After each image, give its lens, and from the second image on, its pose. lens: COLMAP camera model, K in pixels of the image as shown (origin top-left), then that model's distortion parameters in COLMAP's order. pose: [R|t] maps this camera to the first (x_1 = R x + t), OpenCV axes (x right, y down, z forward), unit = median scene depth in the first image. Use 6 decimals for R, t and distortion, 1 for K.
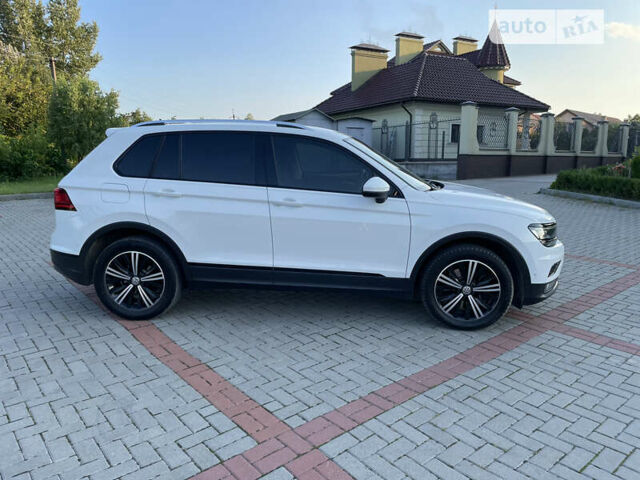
lens RADIAL K [[485.1, 0, 323.0], [0, 485.1, 236.8], [0, 0, 1]] dist [0.095742, -0.124134]
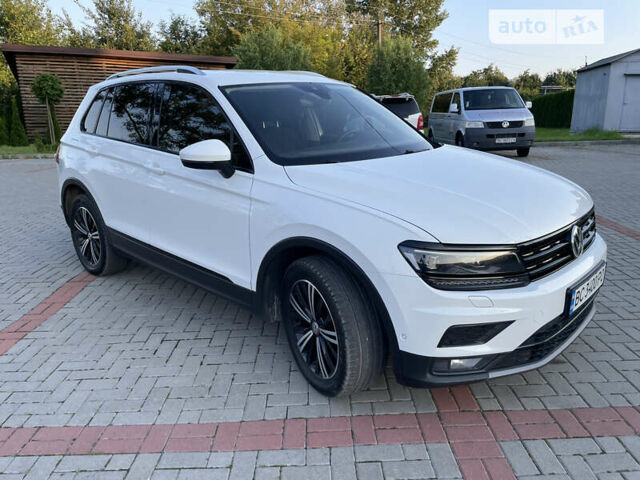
lens RADIAL K [[487.0, 0, 322.3], [0, 487.0, 240.7], [0, 0, 1]] dist [0.090468, -0.115833]
pose [[0.775113, 0.152263, -0.613201, 0.644196], [-0.097270, 0.987715, 0.122304, -0.076823], [0.624290, -0.035153, 0.780401, 0.510255]]
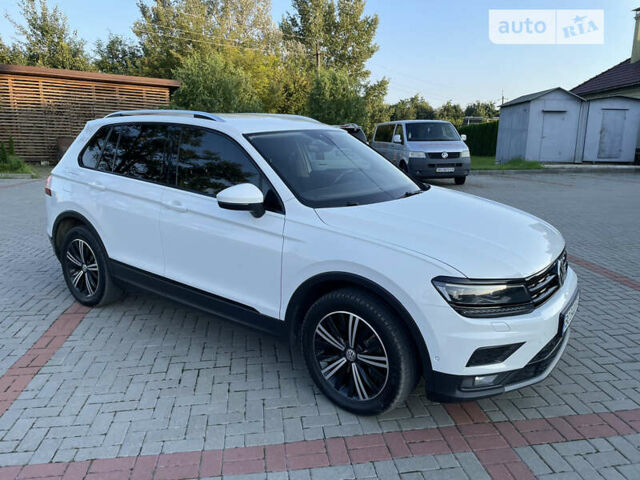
lens RADIAL K [[487.8, 0, 320.3], [0, 487.8, 226.6], [0, 0, 1]] dist [0.088752, -0.107880]
pose [[0.849895, 0.109966, -0.515351, 0.582690], [-0.104033, 0.993750, 0.040481, -0.093046], [0.516581, 0.019209, 0.856023, 0.371274]]
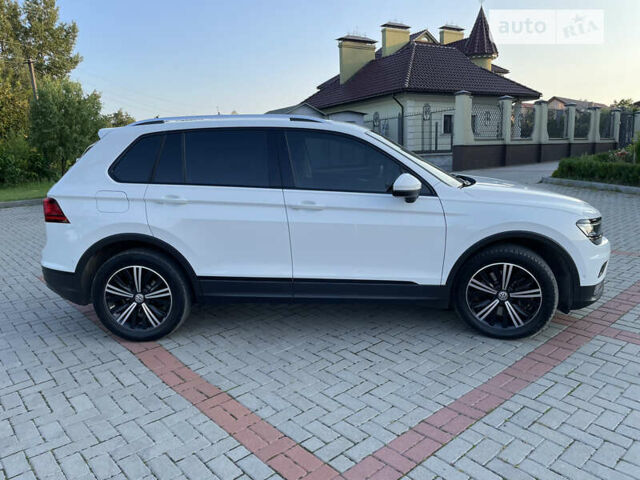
lens RADIAL K [[487.0, 0, 322.3], [0, 487.0, 240.7], [0, 0, 1]] dist [0.090468, -0.115833]
pose [[0.999135, -0.036778, 0.019390, -0.062378], [0.036457, 0.999196, 0.016662, -0.019132], [-0.019987, -0.015941, 0.999673, 0.095849]]
